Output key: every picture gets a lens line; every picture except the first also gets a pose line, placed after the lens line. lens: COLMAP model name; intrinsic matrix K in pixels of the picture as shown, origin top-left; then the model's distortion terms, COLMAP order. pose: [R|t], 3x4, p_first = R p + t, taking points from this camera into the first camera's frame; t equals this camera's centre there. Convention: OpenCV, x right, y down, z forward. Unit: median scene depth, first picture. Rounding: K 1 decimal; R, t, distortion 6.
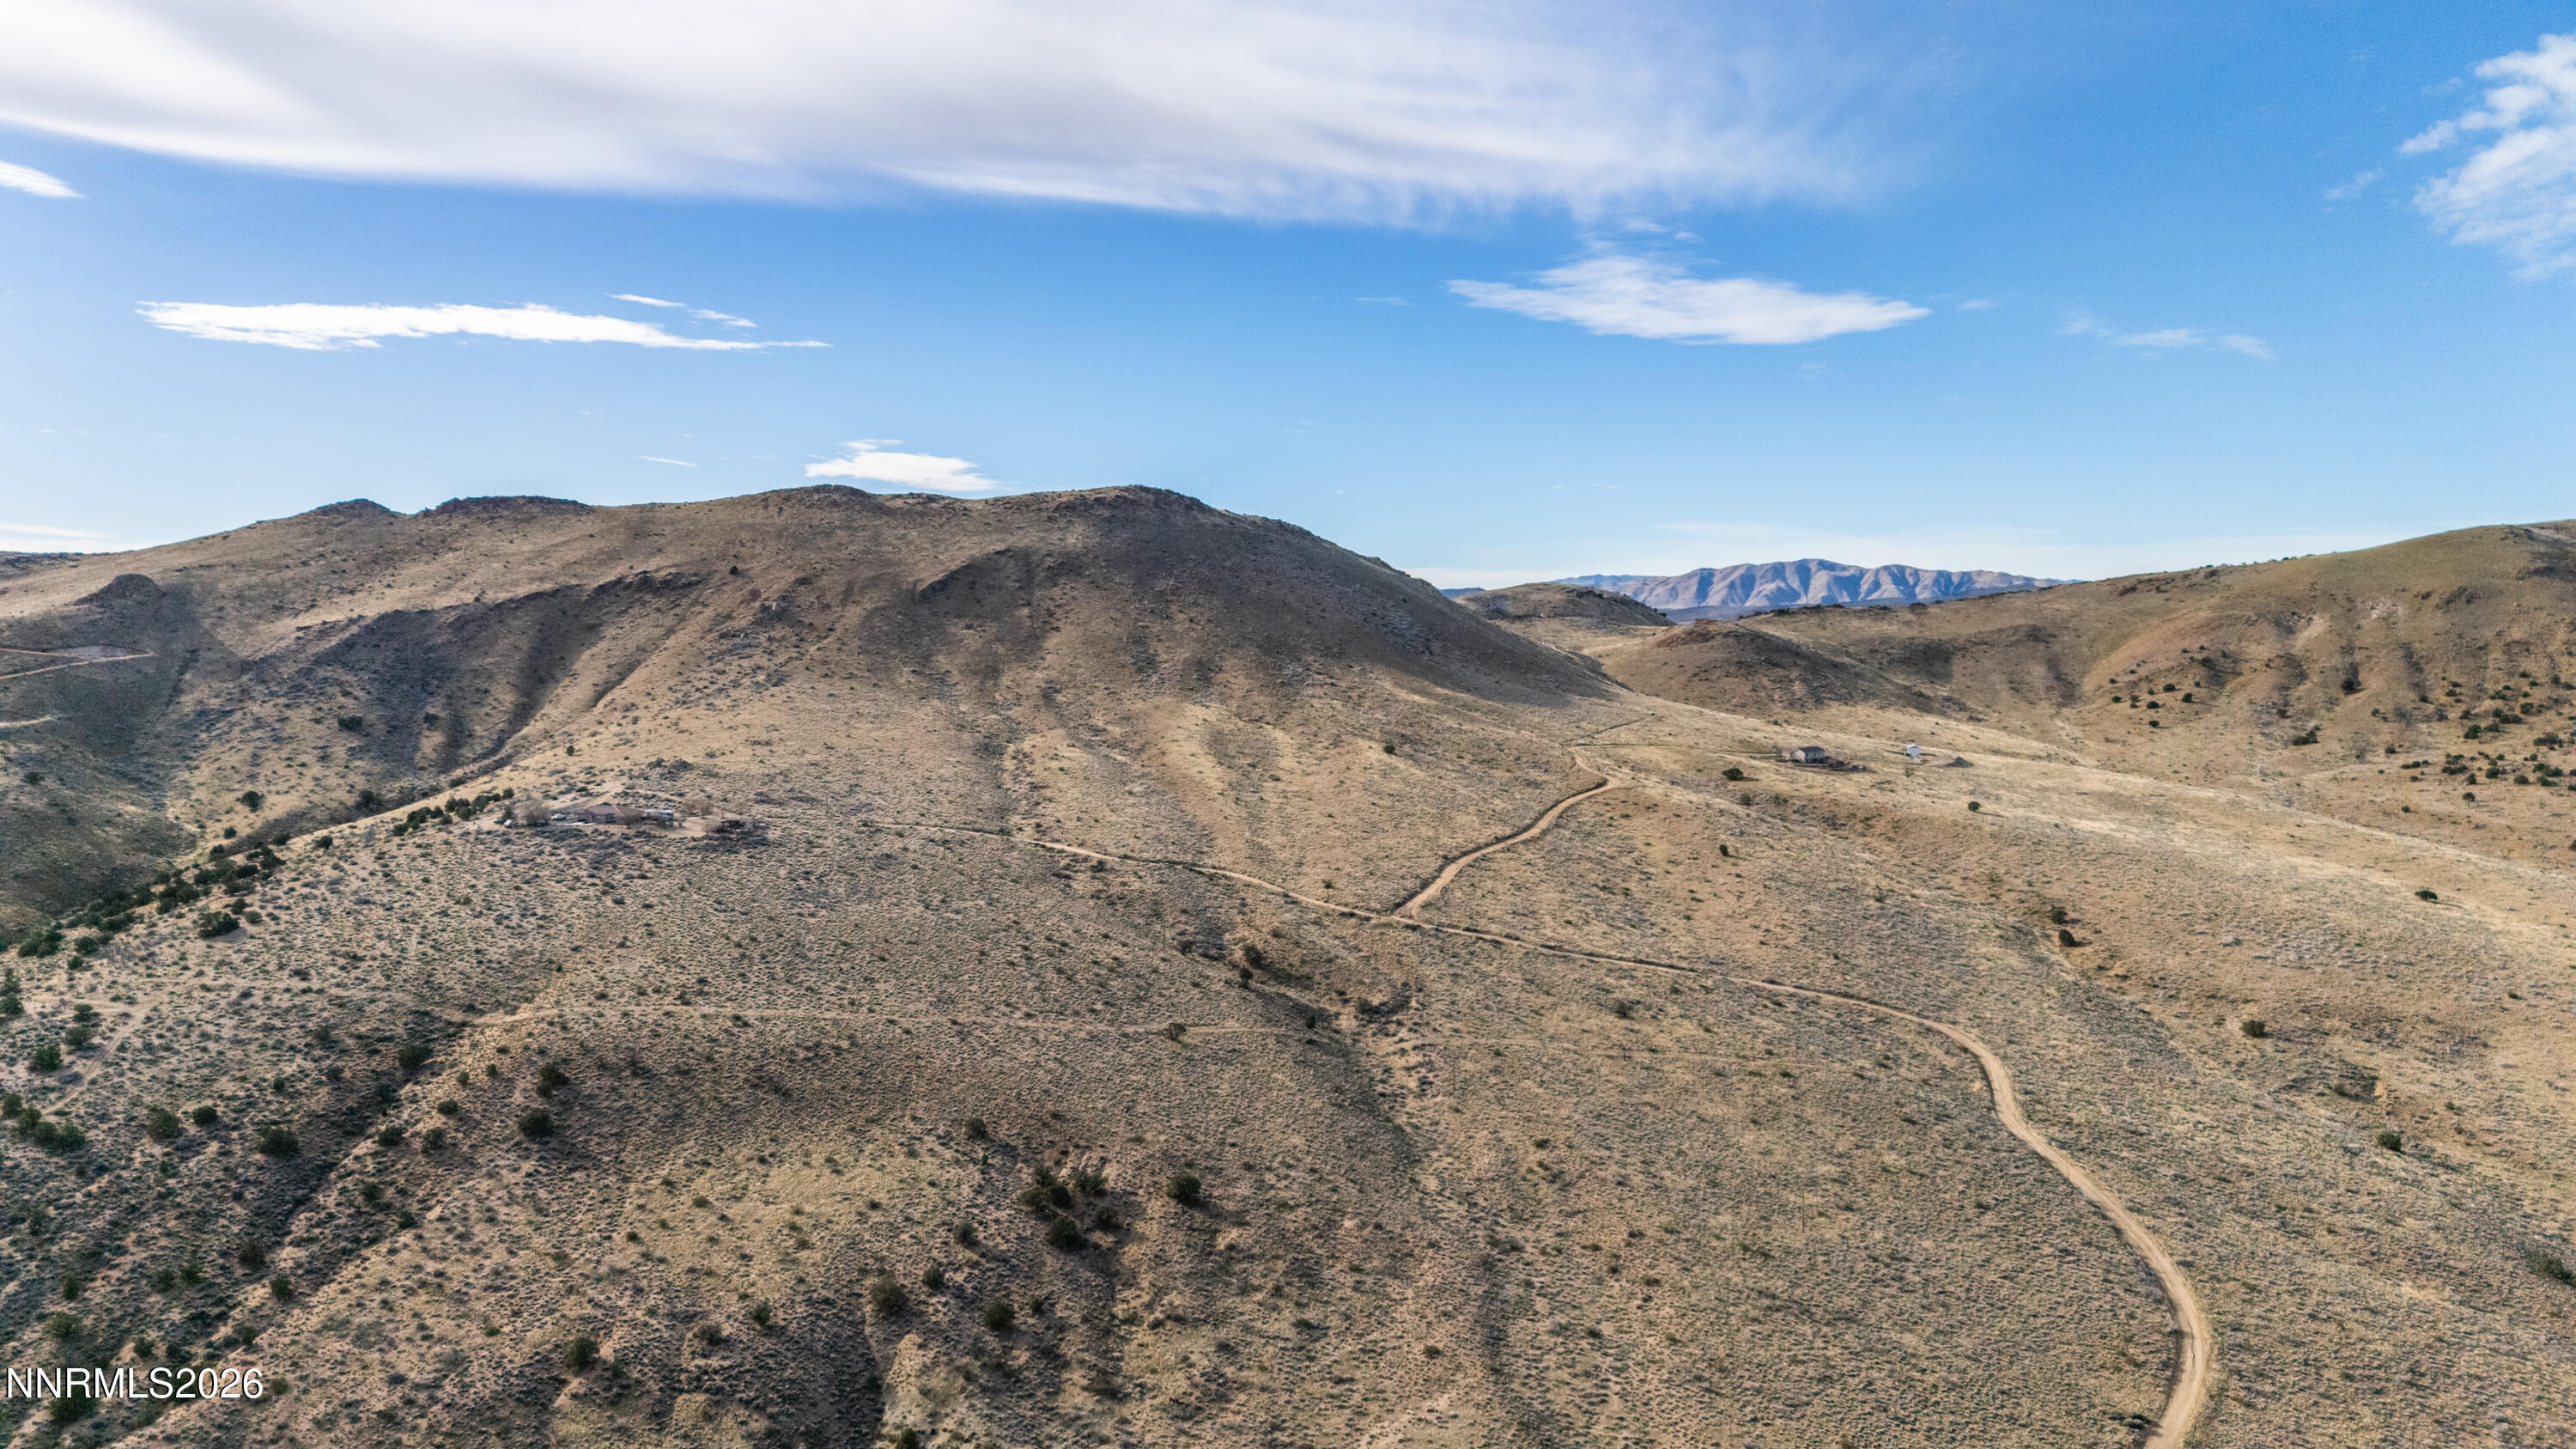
lens RADIAL K [[1875.8, 0, 1288.7], [0, 1875.8, 740.4], [0, 0, 1]] dist [0.089915, -0.085971]
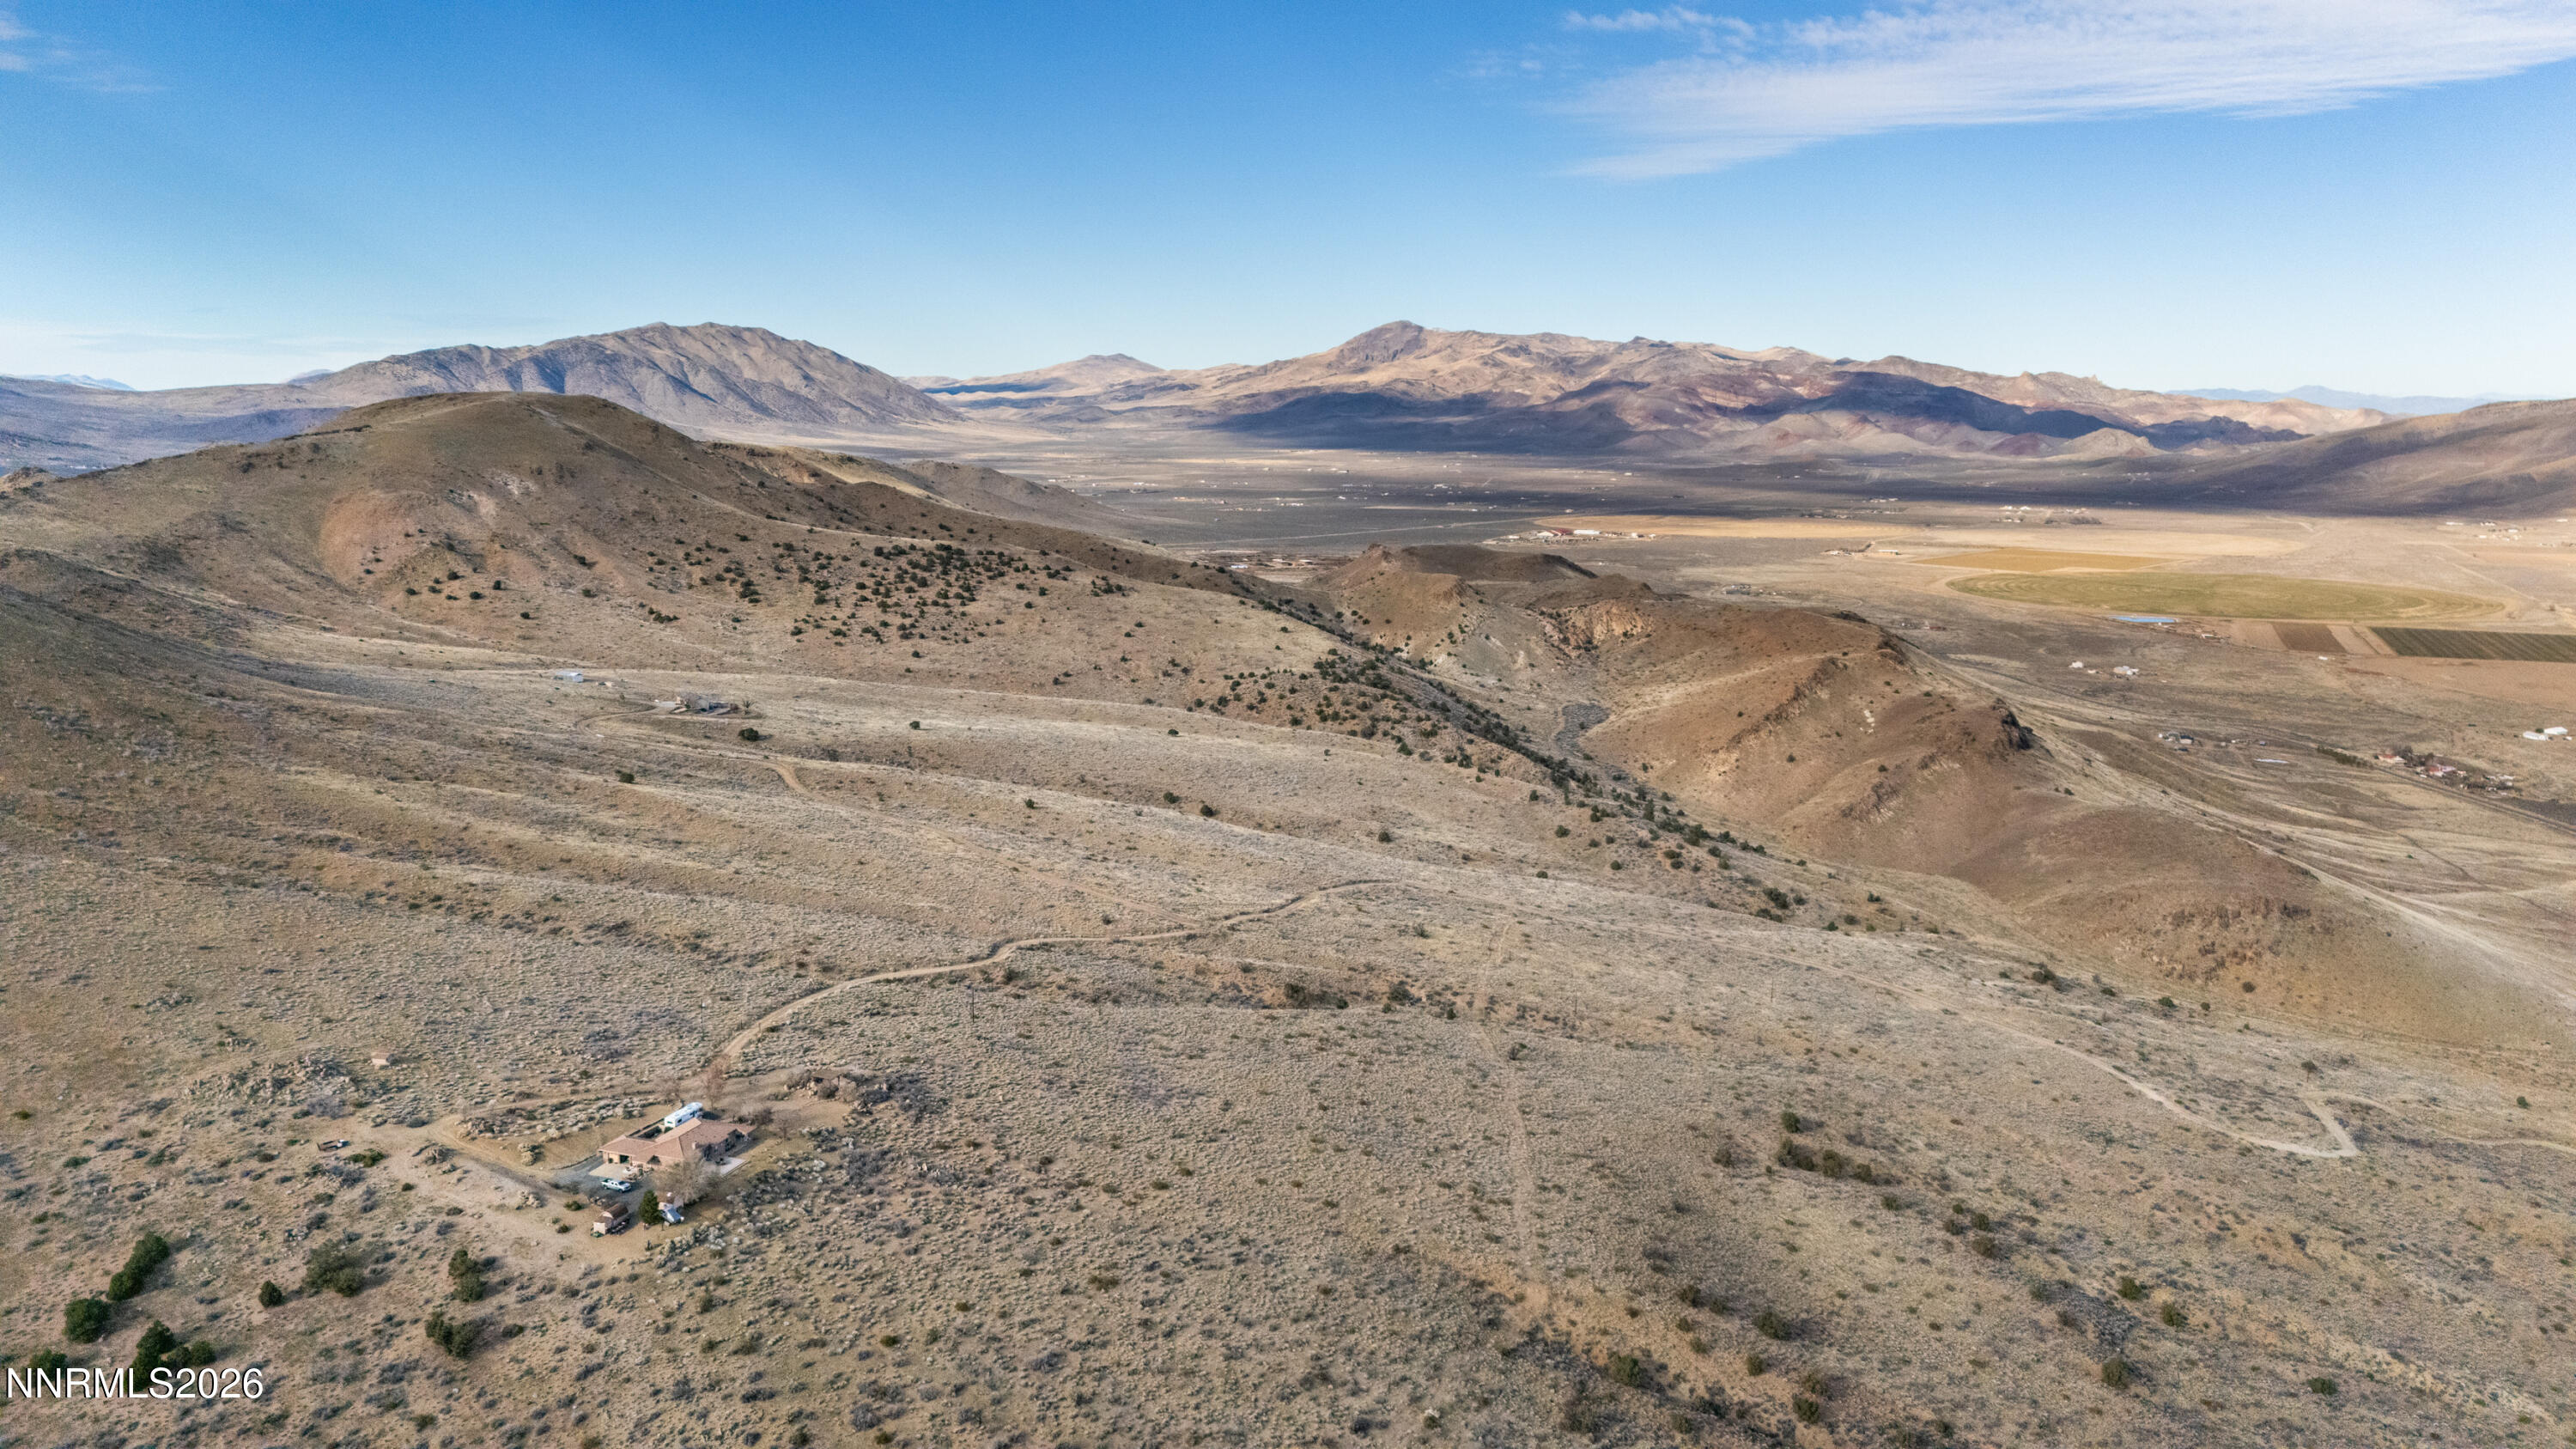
lens RADIAL K [[1875.8, 0, 1282.9], [0, 1875.8, 722.4], [0, 0, 1]] dist [0.089915, -0.085971]
pose [[0.182740, -0.169668, 0.968410, -0.657678], [0.055236, 0.985212, 0.162189, -0.131019], [-0.981608, 0.023853, 0.189410, 0.533888]]
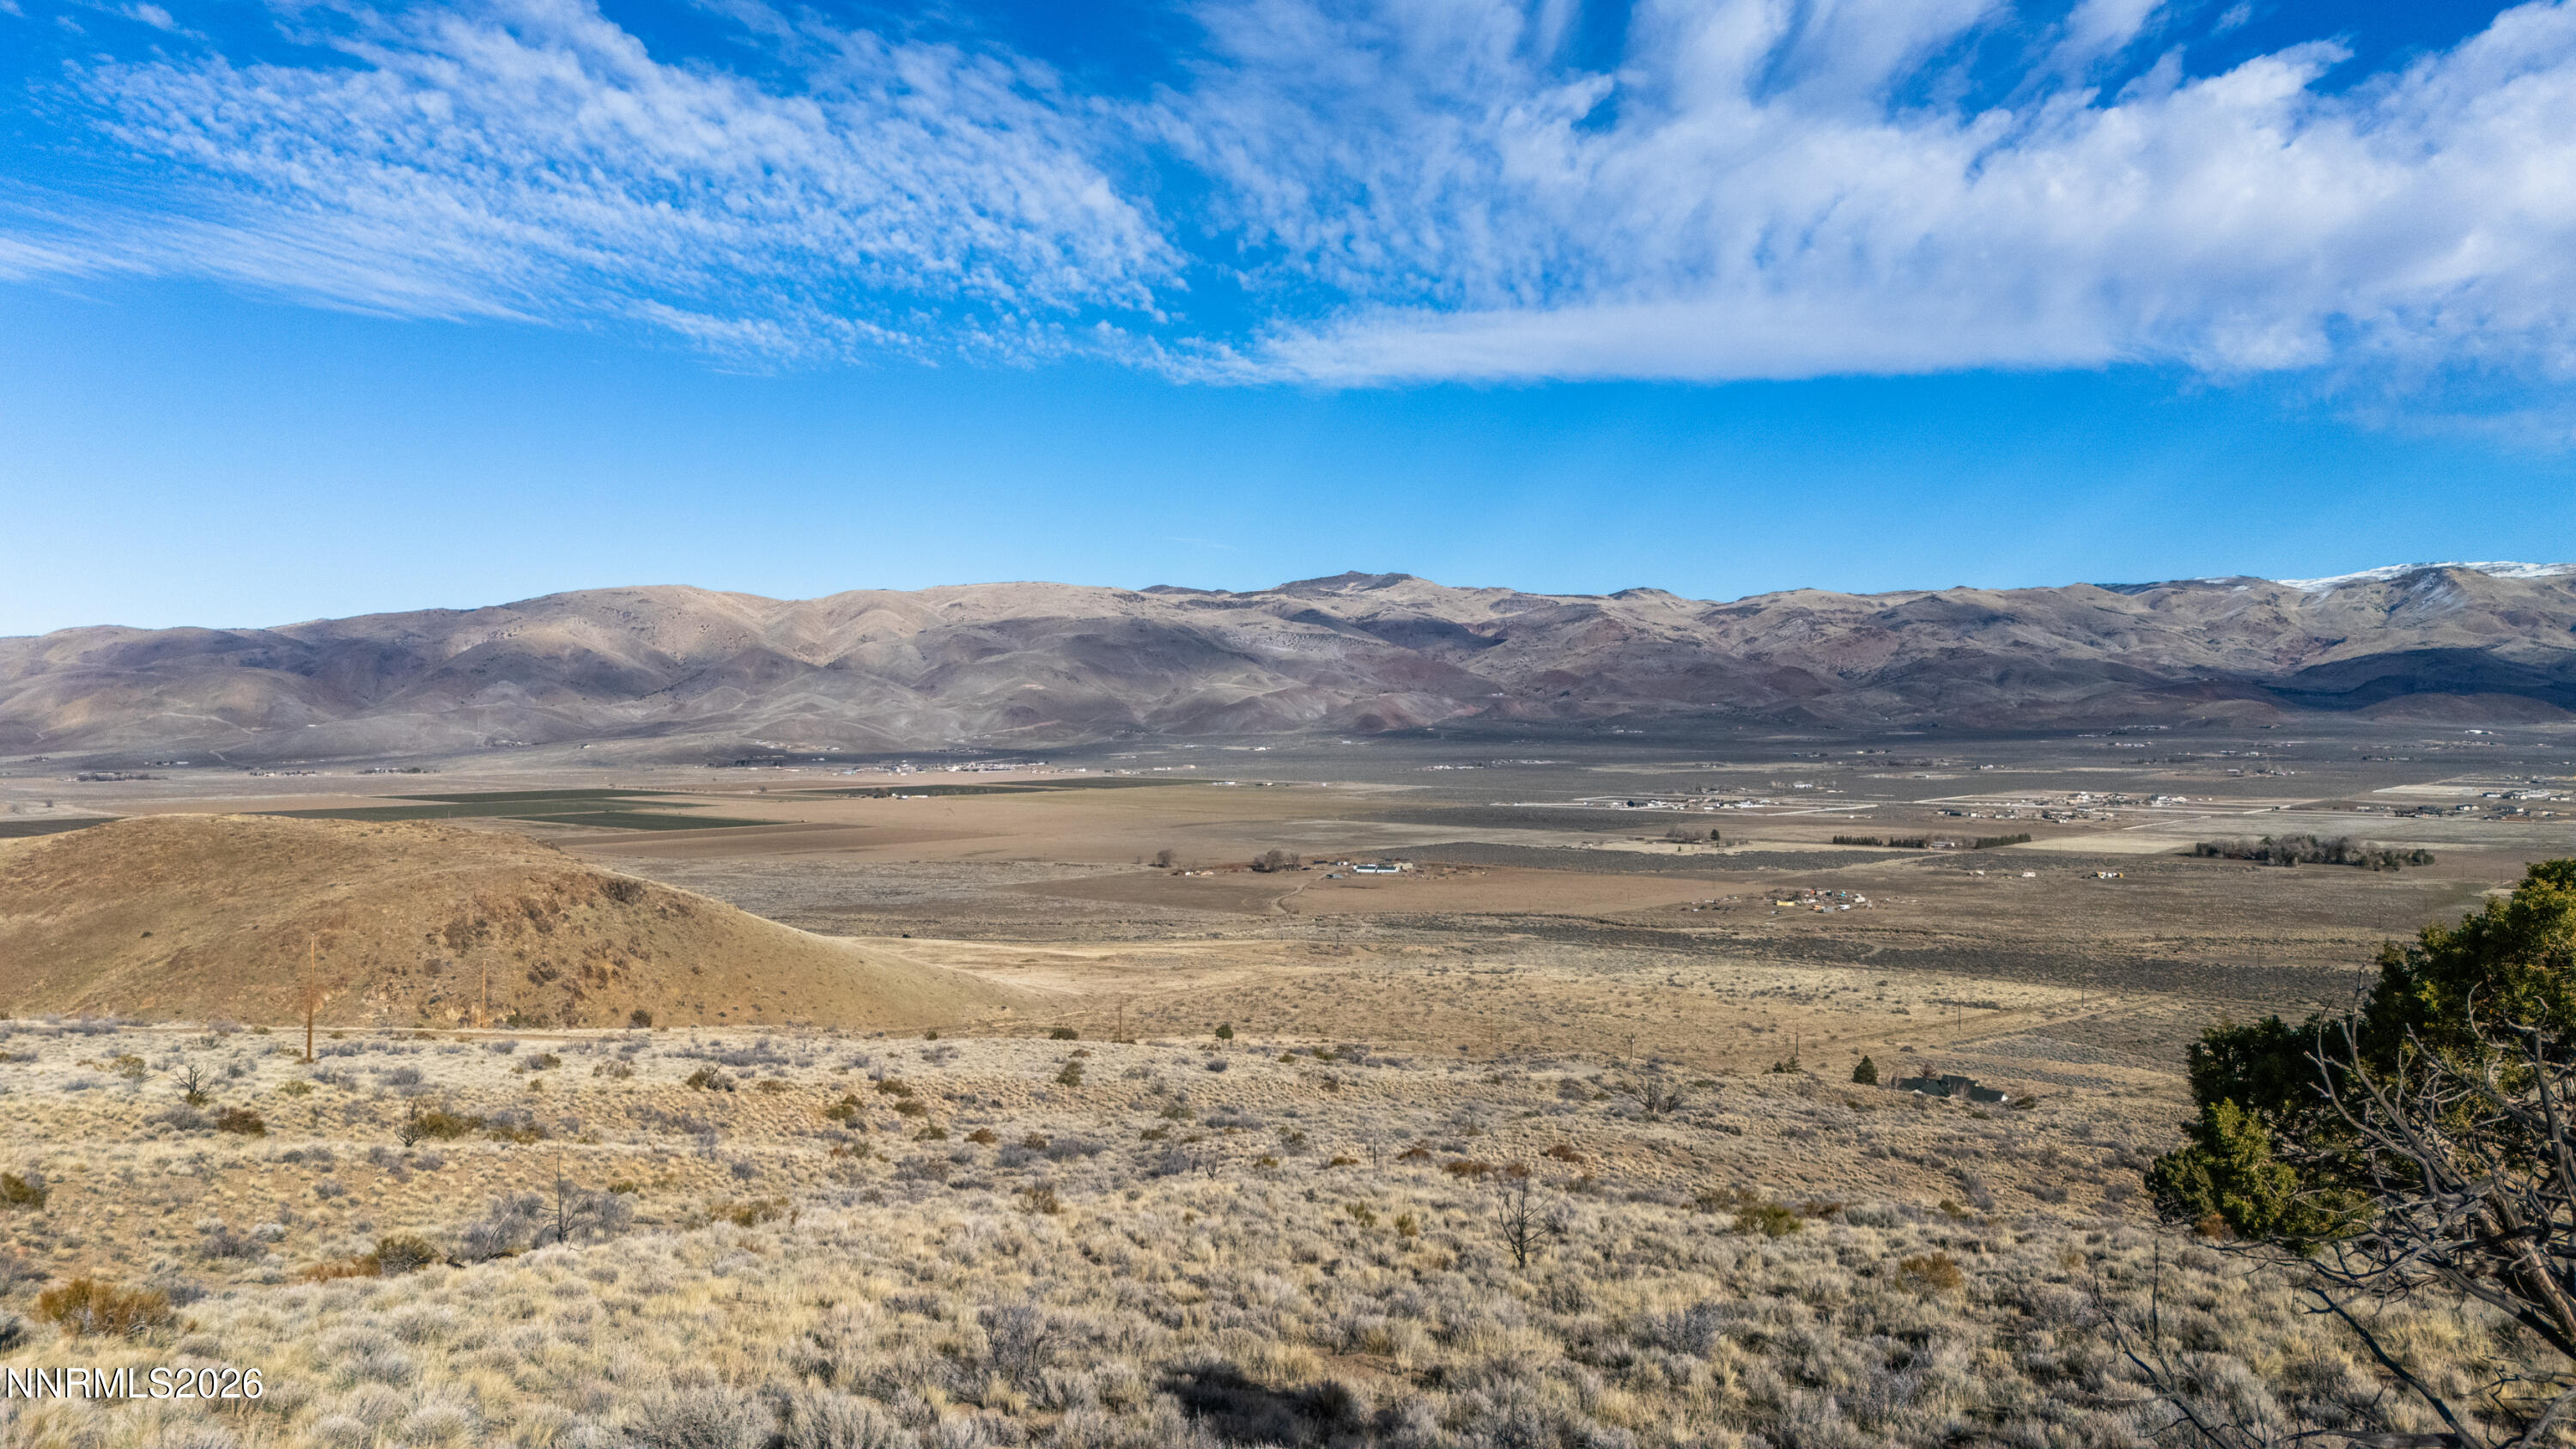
lens RADIAL K [[1875.8, 0, 1285.5], [0, 1875.8, 719.1], [0, 0, 1]] dist [0.089915, -0.085971]
pose [[-0.870265, -0.008946, 0.492502, -0.032743], [0.023085, 0.997996, 0.058919, 0.085902], [-0.492042, 0.062645, -0.868314, 0.591522]]
